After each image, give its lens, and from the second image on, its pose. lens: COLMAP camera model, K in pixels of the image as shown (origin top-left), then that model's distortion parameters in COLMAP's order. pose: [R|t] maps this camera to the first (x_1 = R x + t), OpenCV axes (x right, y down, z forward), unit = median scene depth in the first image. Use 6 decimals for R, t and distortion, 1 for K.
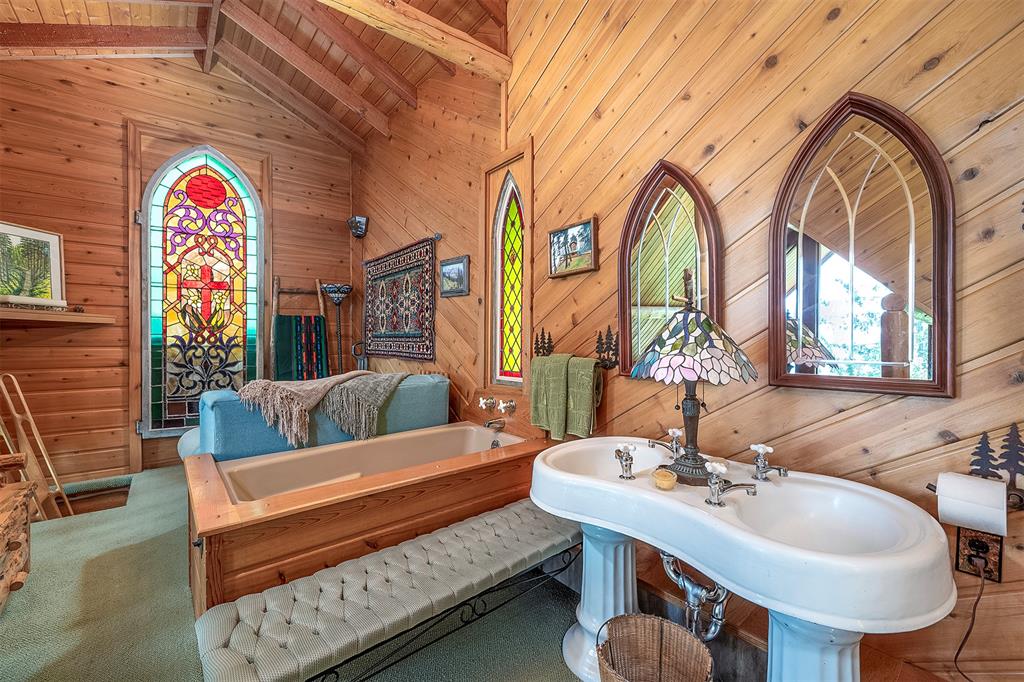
lens RADIAL K [[443.1, 0, 515.6], [0, 443.1, 339.0], [0, 0, 1]] dist [-0.001218, -0.000384]
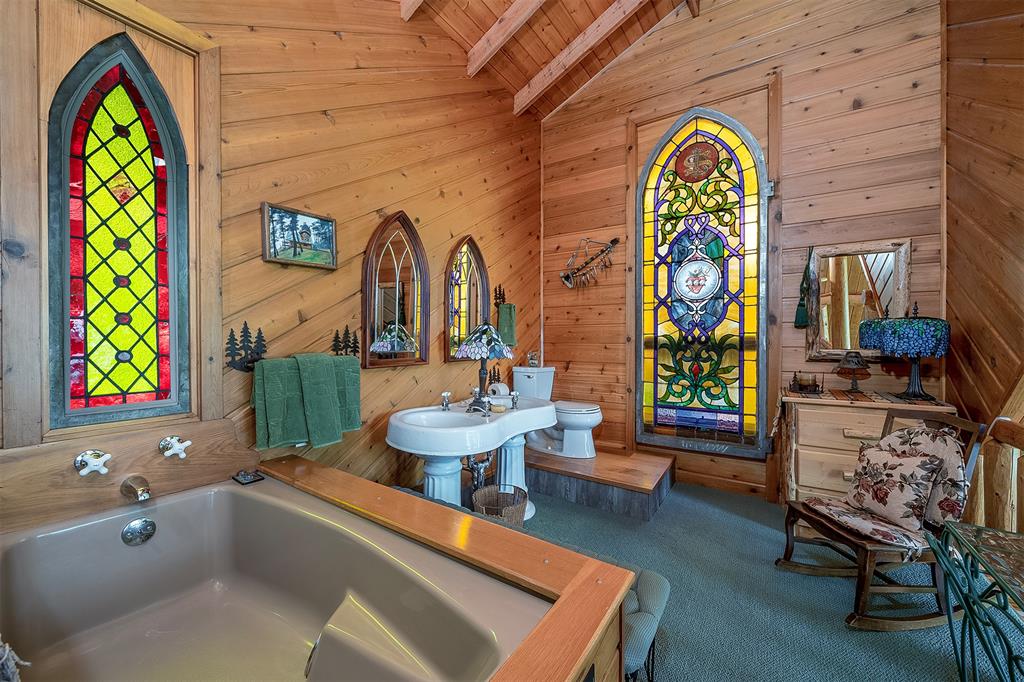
lens RADIAL K [[394.0, 0, 512.8], [0, 394.0, 341.8], [0, 0, 1]] dist [-0.002210, -0.000174]
pose [[-0.308801, -0.006288, 0.951106, -0.759393], [-0.001841, 0.999980, 0.006014, 0.003649], [-0.951125, 0.000106, -0.308807, 0.820445]]
